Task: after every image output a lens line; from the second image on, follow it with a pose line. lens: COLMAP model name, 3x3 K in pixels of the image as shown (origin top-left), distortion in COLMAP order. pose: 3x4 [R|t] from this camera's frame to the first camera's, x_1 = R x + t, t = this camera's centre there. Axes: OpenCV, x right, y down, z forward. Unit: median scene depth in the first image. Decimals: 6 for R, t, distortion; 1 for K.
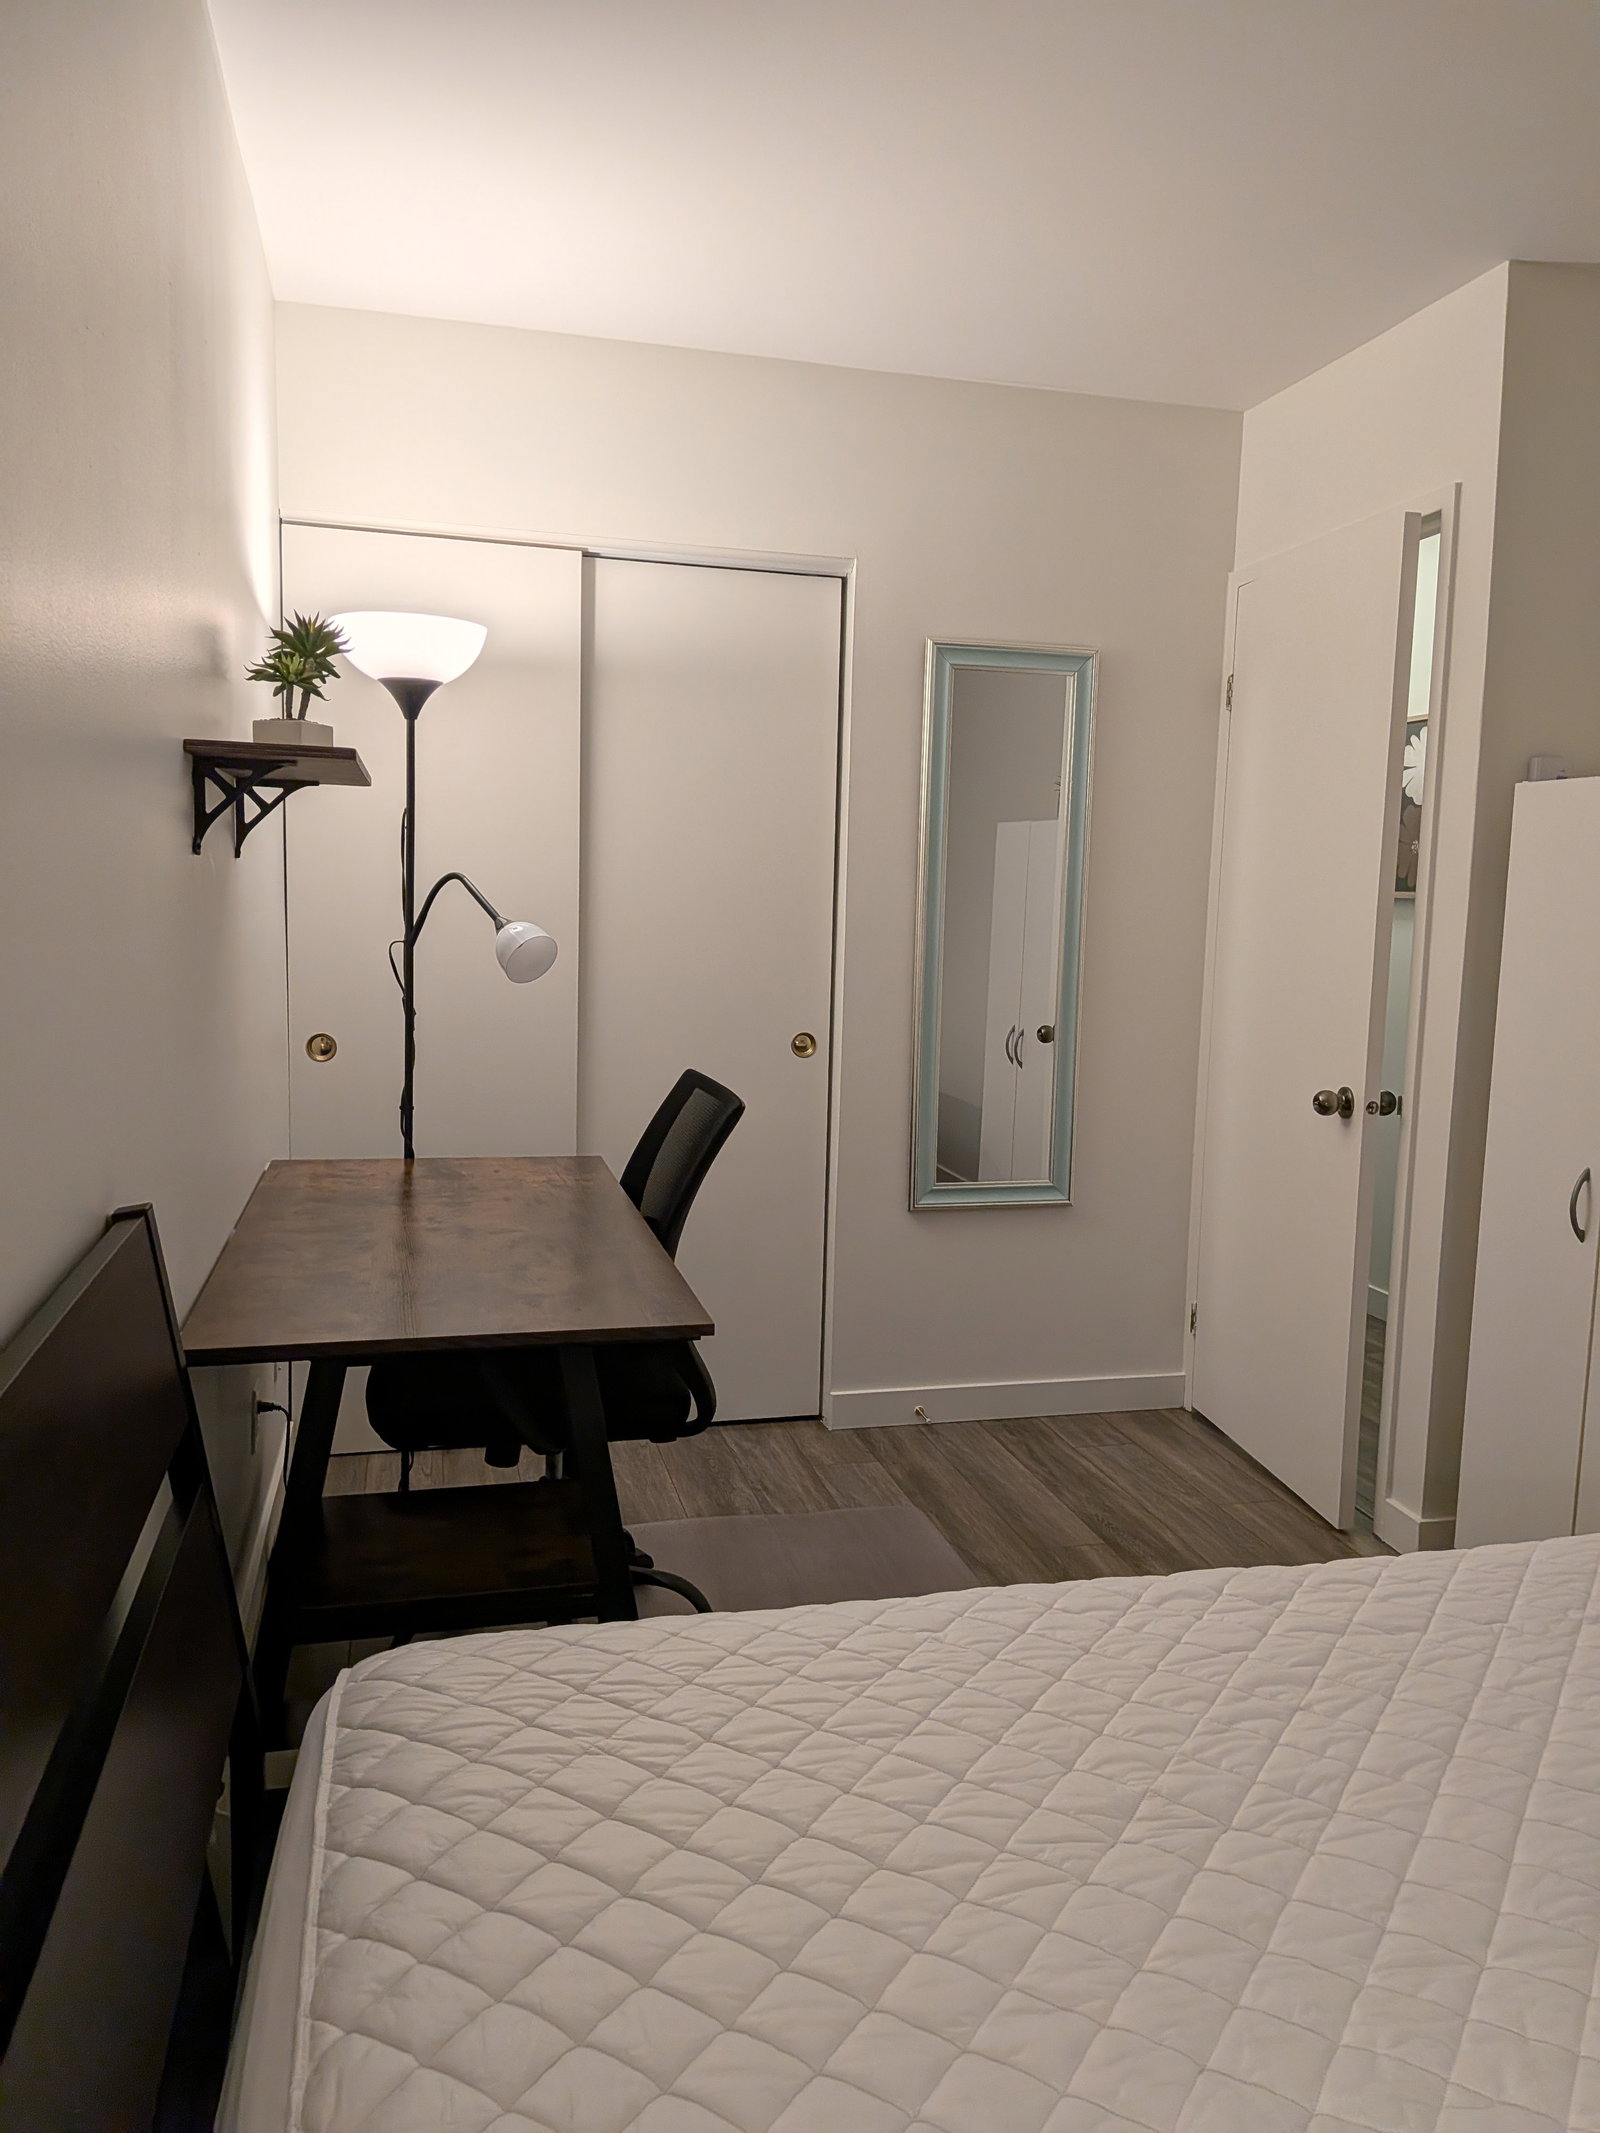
lens RADIAL K [[1510.5, 0, 804.9], [0, 1510.5, 1063.1], [0, 0, 1]] dist [-0.031869, -0.000029]
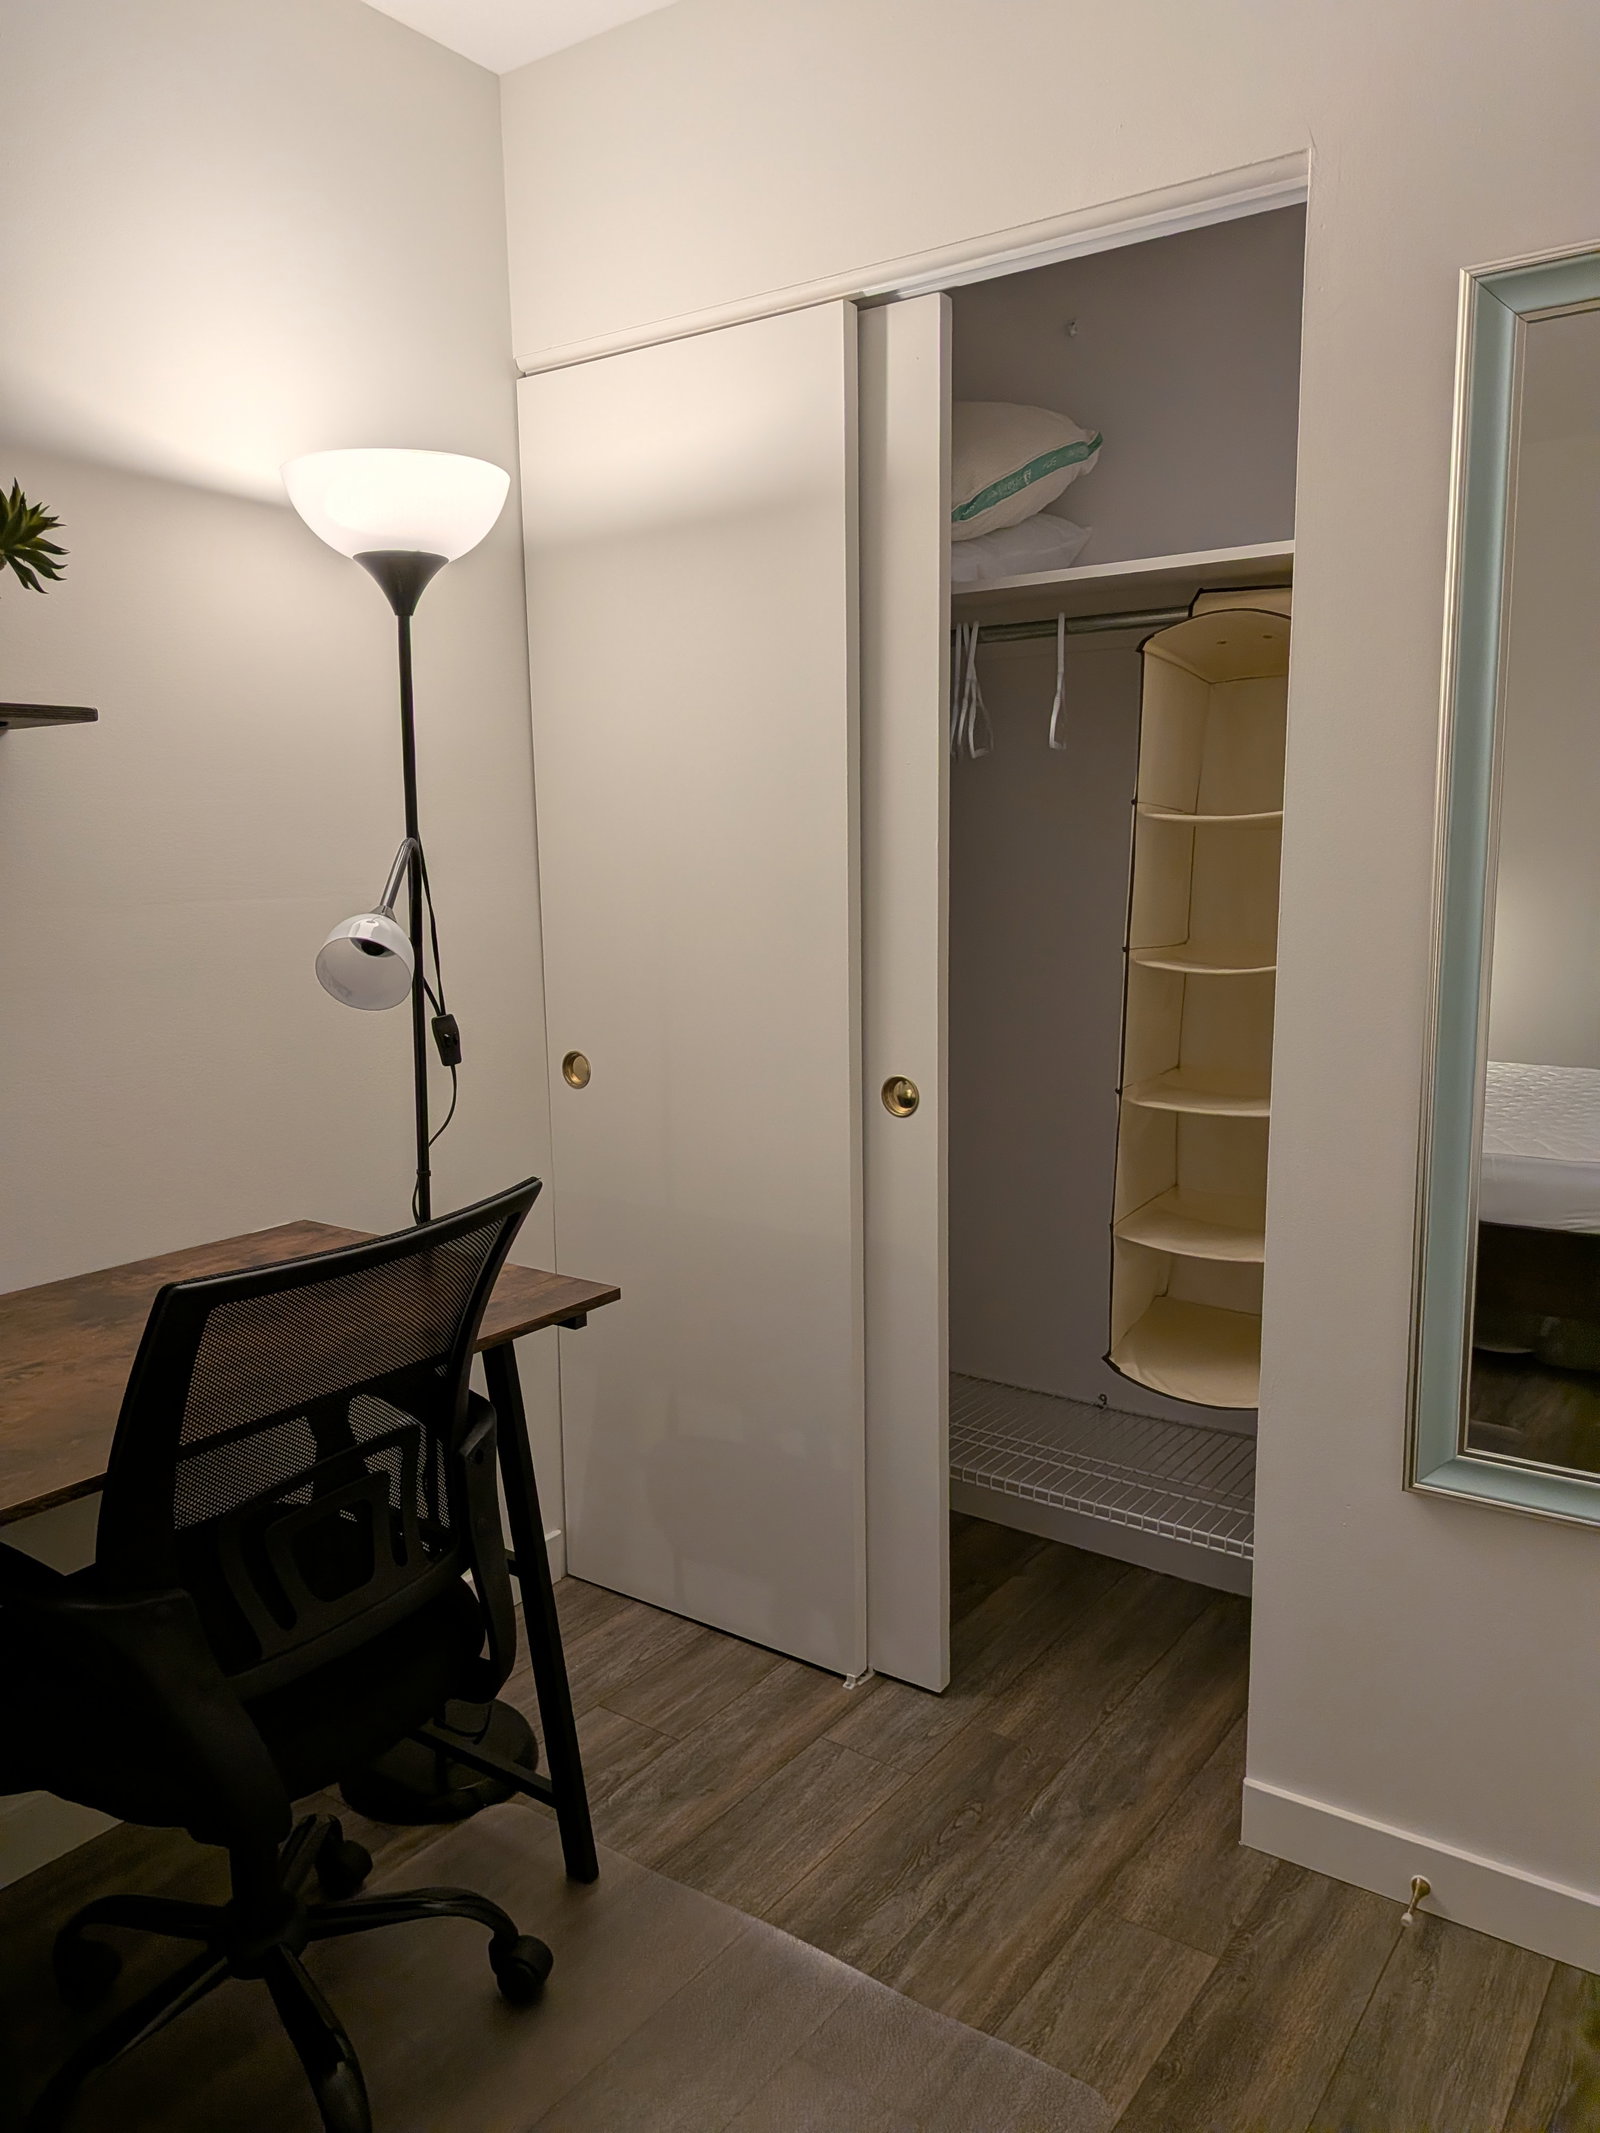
lens RADIAL K [[1510.5, 0, 798.3], [0, 1510.5, 1071.5], [0, 0, 1]] dist [-0.031869, -0.000029]
pose [[0.636925, 0.080516, -0.766709, 0.319375], [-0.055307, 0.996741, 0.058728, -0.057035], [0.768939, 0.004999, 0.639303, 0.565362]]
